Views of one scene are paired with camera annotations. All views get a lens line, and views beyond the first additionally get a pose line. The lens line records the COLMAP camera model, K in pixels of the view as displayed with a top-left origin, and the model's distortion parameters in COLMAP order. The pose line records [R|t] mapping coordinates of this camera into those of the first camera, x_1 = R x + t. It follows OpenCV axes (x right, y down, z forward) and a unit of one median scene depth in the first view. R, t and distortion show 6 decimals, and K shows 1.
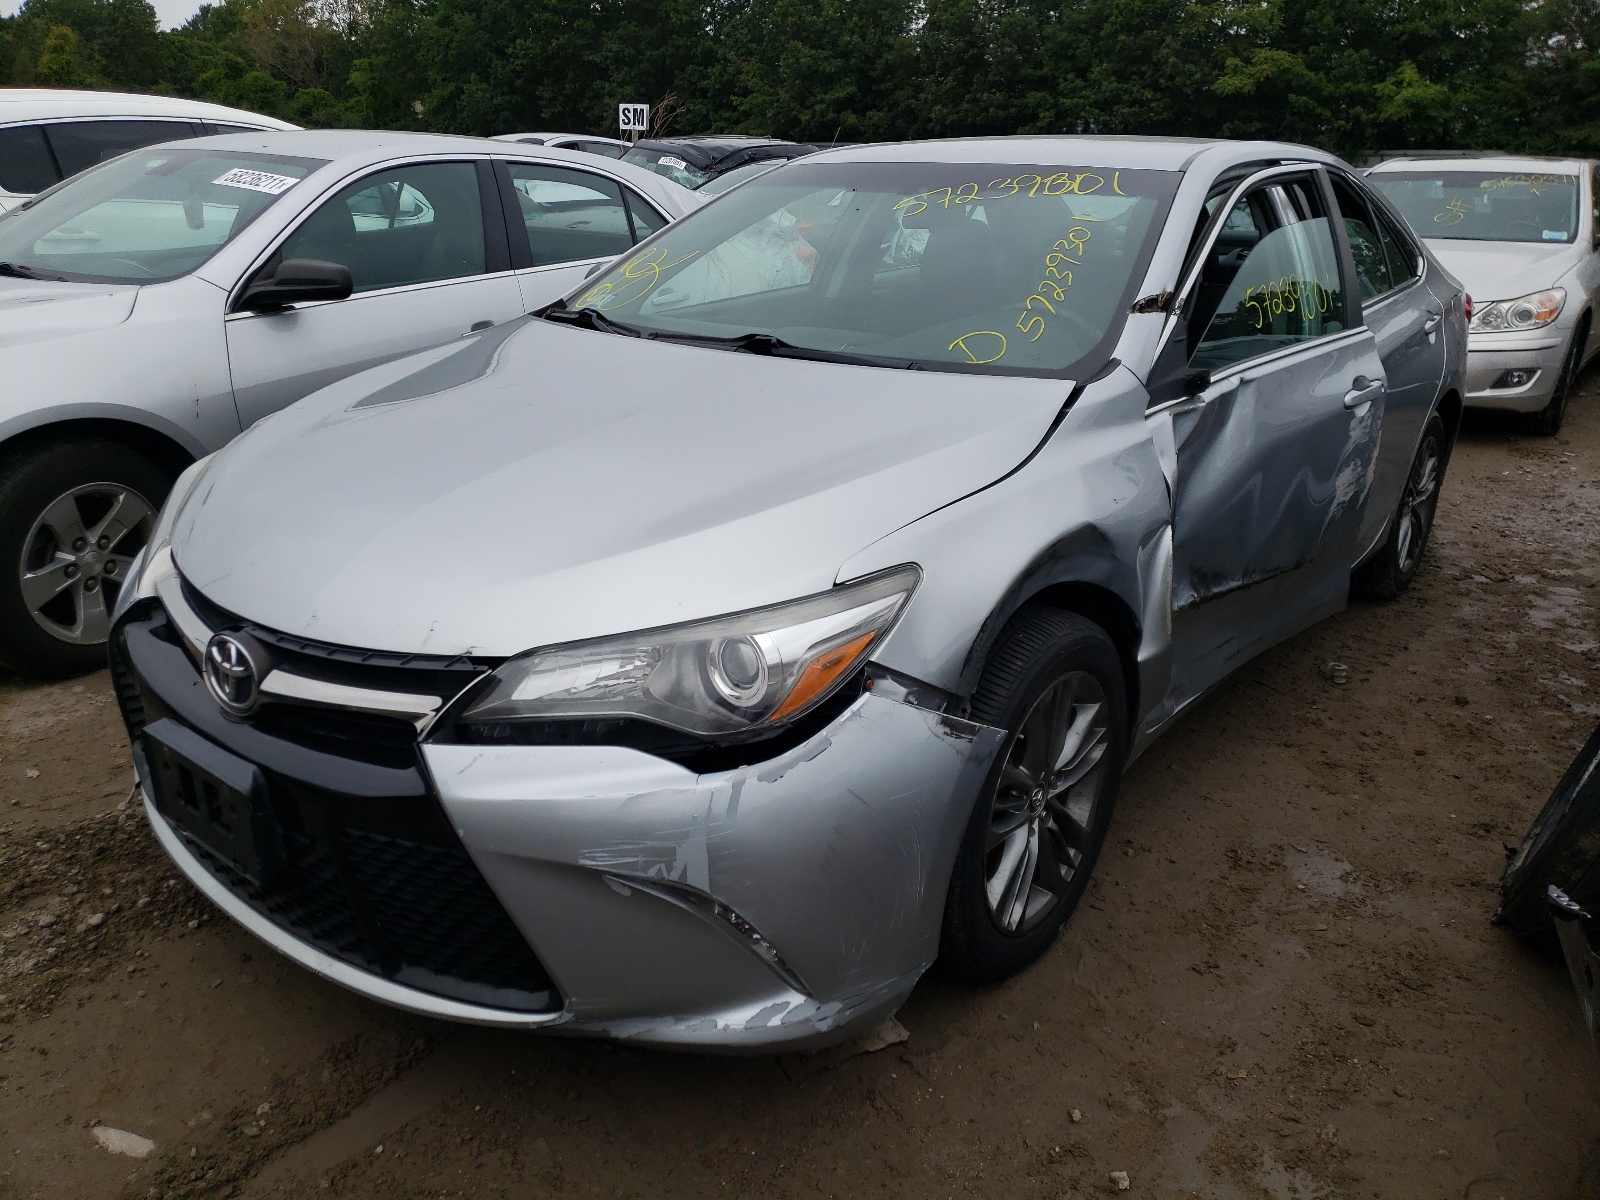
lens RADIAL K [[1096.6, 0, 800.0], [0, 1096.6, 600.0], [0, 0, 1]] dist [0.042818, 0.001608]
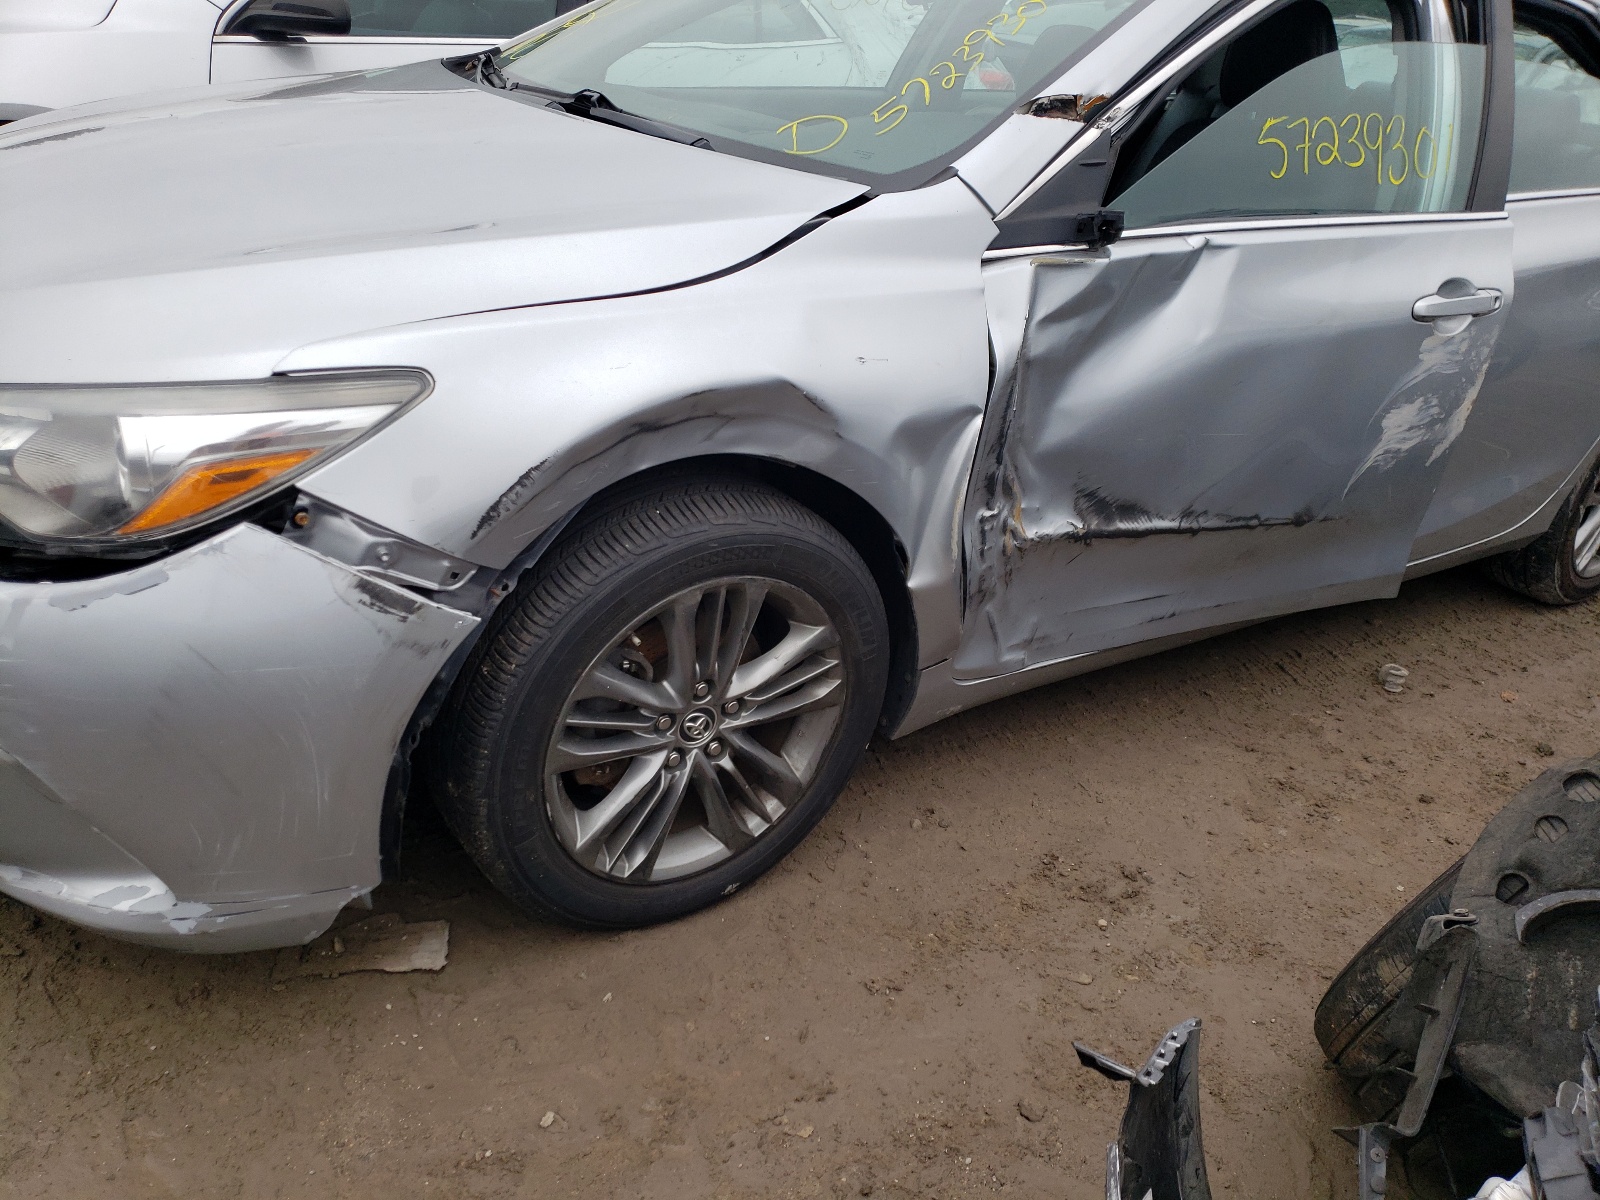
lens RADIAL K [[1120.3, 0, 800.0], [0, 1120.3, 600.0], [0, 0, 1]] dist [0.031977, -0.005741]
pose [[0.954363, 0.212953, -0.209386, 0.391572], [-0.187707, 0.973034, 0.134059, -0.024412], [0.232287, -0.088637, 0.968600, 0.233534]]
